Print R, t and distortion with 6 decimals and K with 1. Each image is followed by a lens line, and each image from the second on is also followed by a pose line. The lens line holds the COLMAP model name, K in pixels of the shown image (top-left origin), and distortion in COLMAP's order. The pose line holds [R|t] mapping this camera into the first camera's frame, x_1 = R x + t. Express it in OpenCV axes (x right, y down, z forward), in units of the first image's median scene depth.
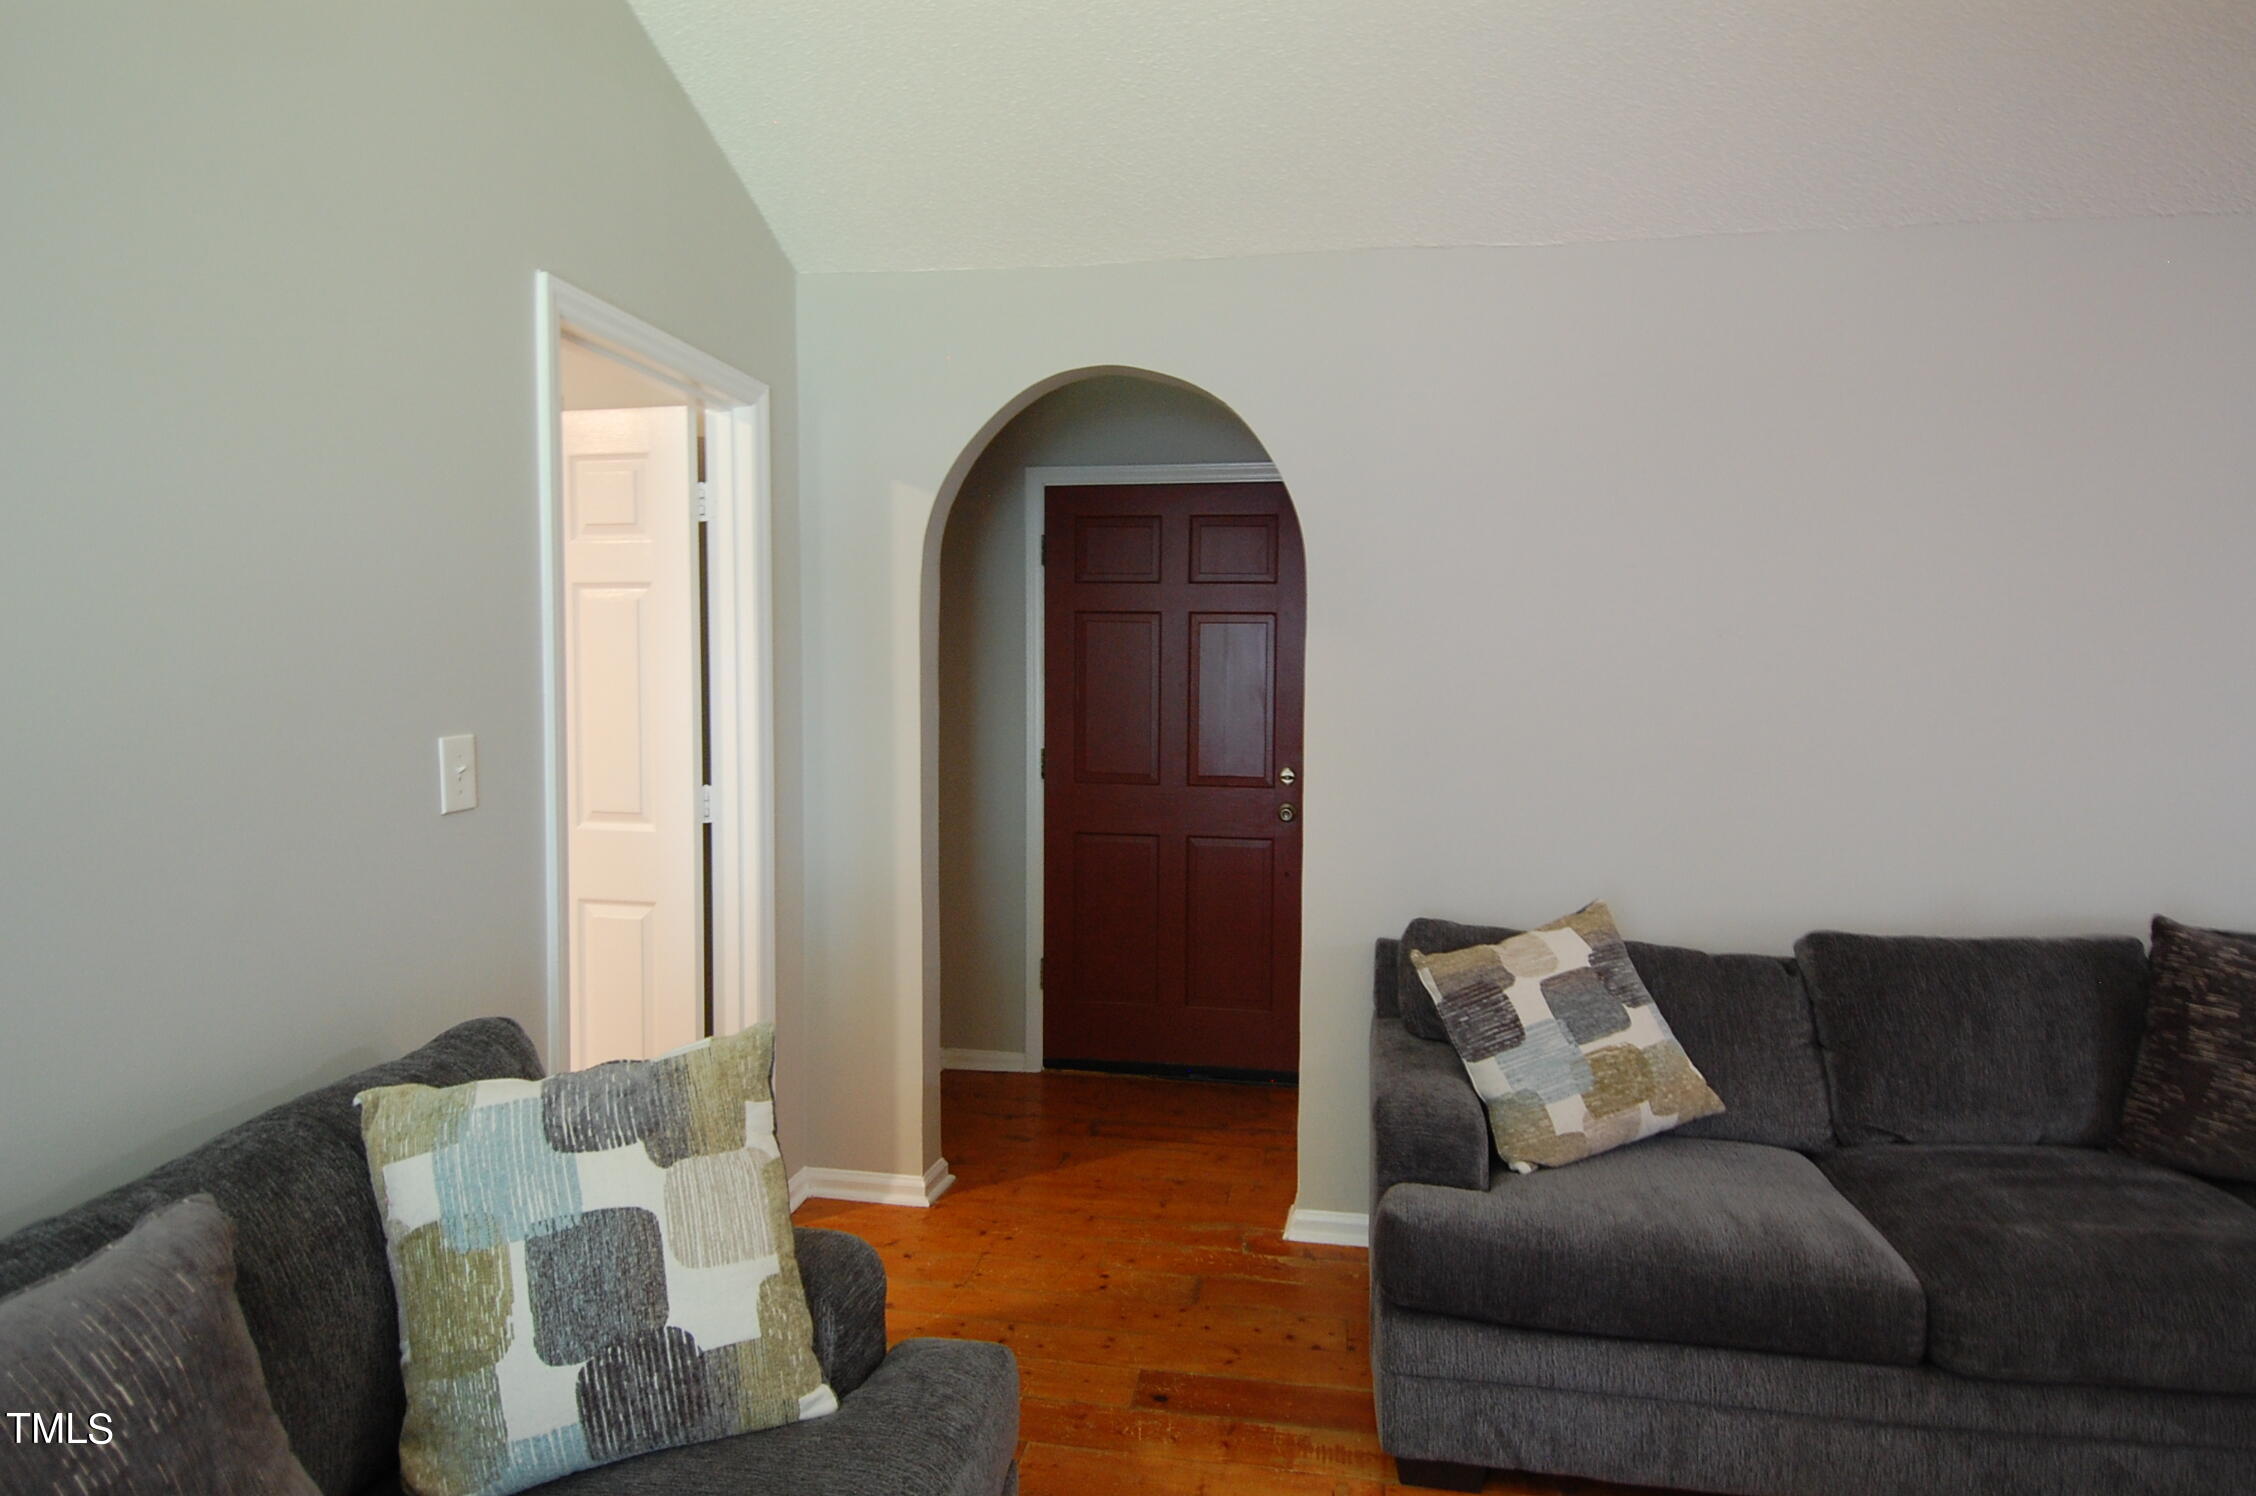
lens RADIAL K [[1286.8, 0, 1128.0], [0, 1286.8, 748.0], [0, 0, 1]] dist [0.046945, -0.055293]
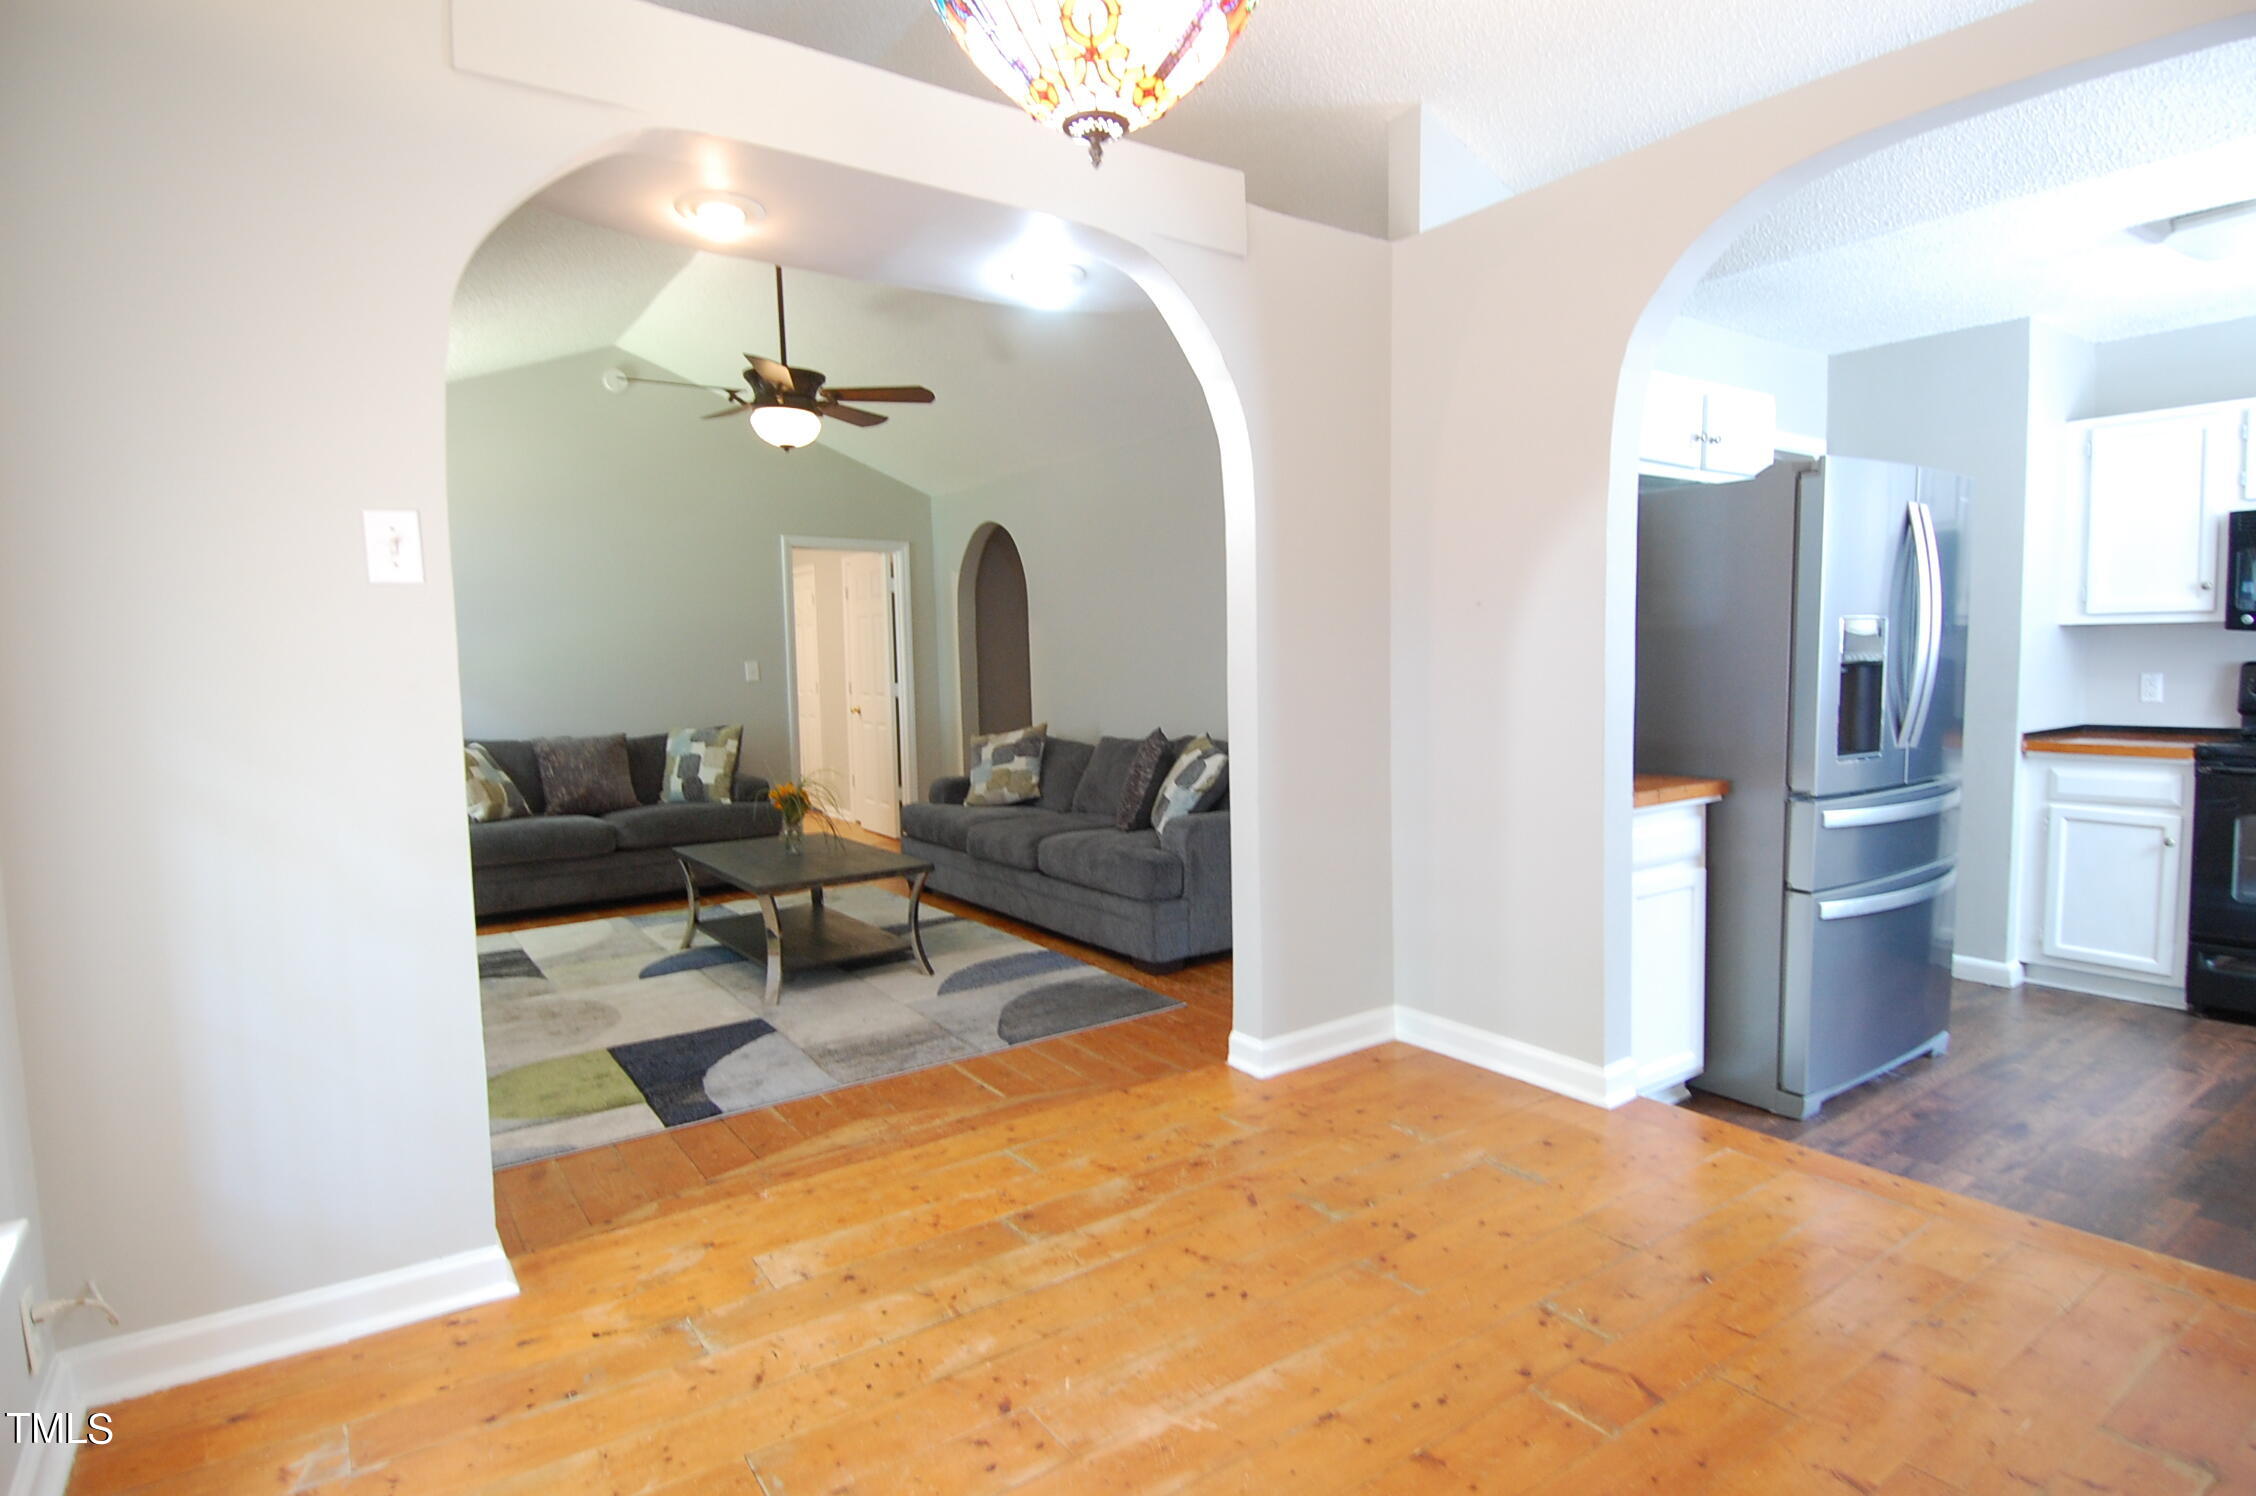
lens RADIAL K [[1170.7, 0, 1138.0], [0, 1170.7, 751.1], [0, 0, 1]] dist [0.050673, -0.053258]
pose [[0.713602, 0.033222, -0.699763, 2.761446], [-0.014495, 0.999361, 0.032664, 0.125484], [0.700402, -0.013166, 0.713627, -0.705866]]
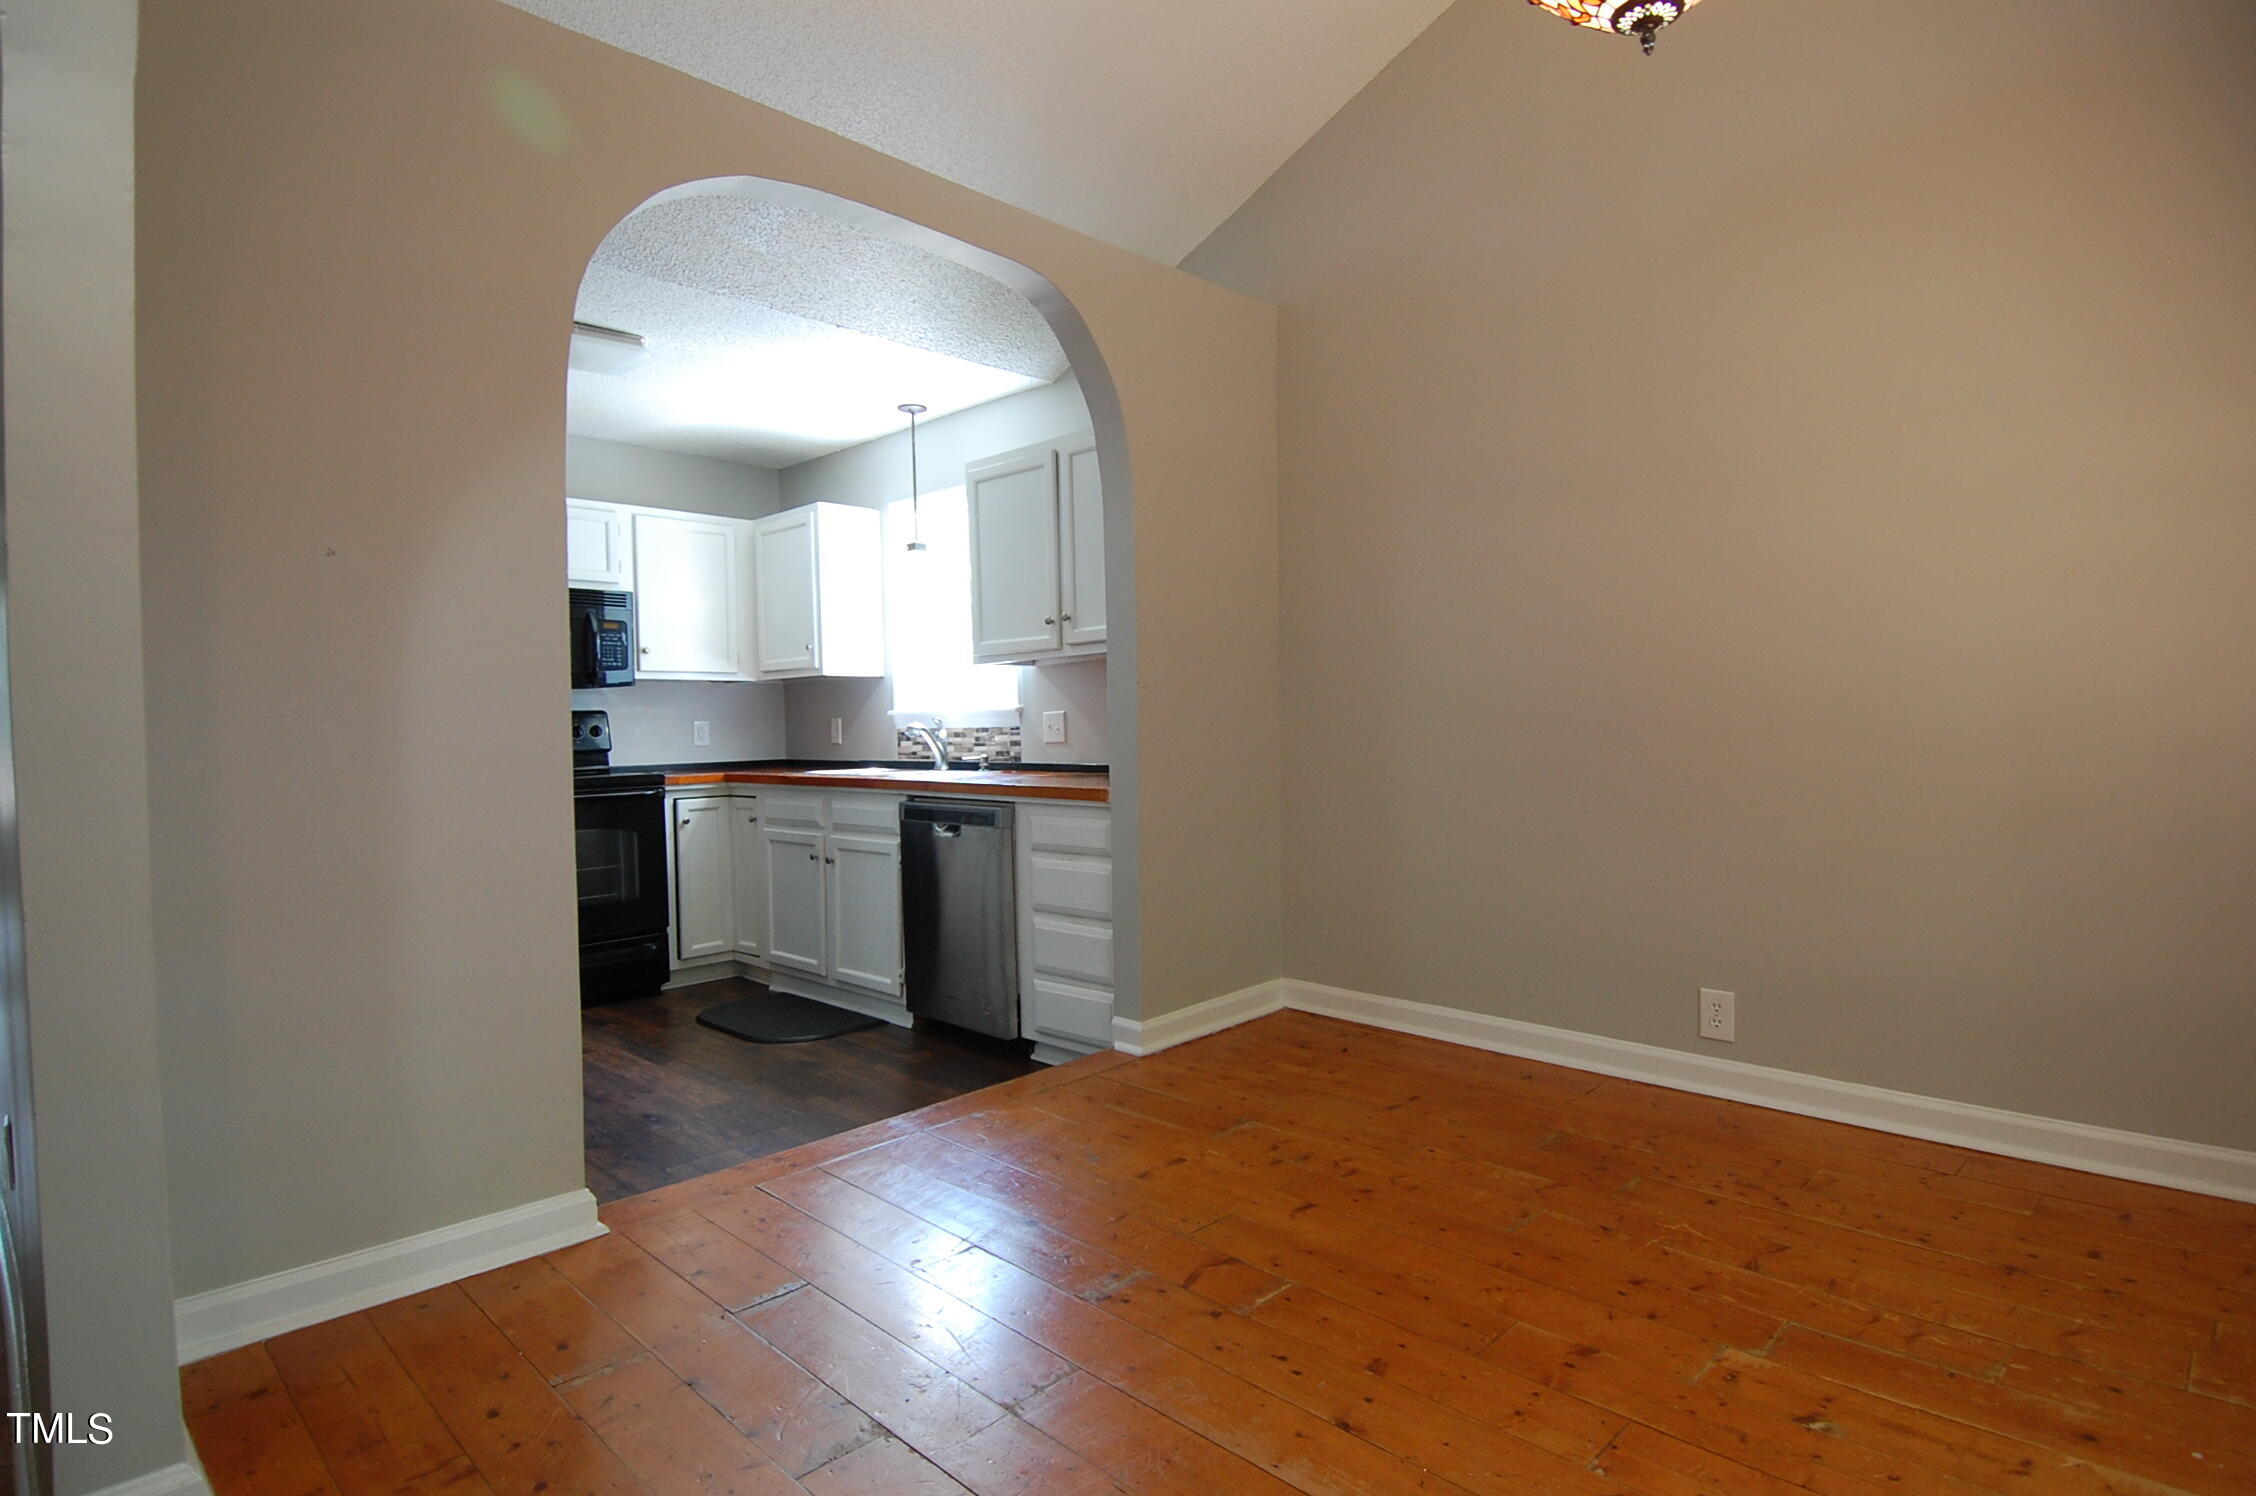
lens RADIAL K [[1170.7, 0, 1138.0], [0, 1170.7, 751.1], [0, 0, 1]] dist [0.050673, -0.053258]
pose [[0.556699, -0.032649, 0.830073, 1.603983], [0.067289, 0.997716, -0.005886, 0.184935], [-0.827985, 0.059132, 0.557624, -0.362351]]
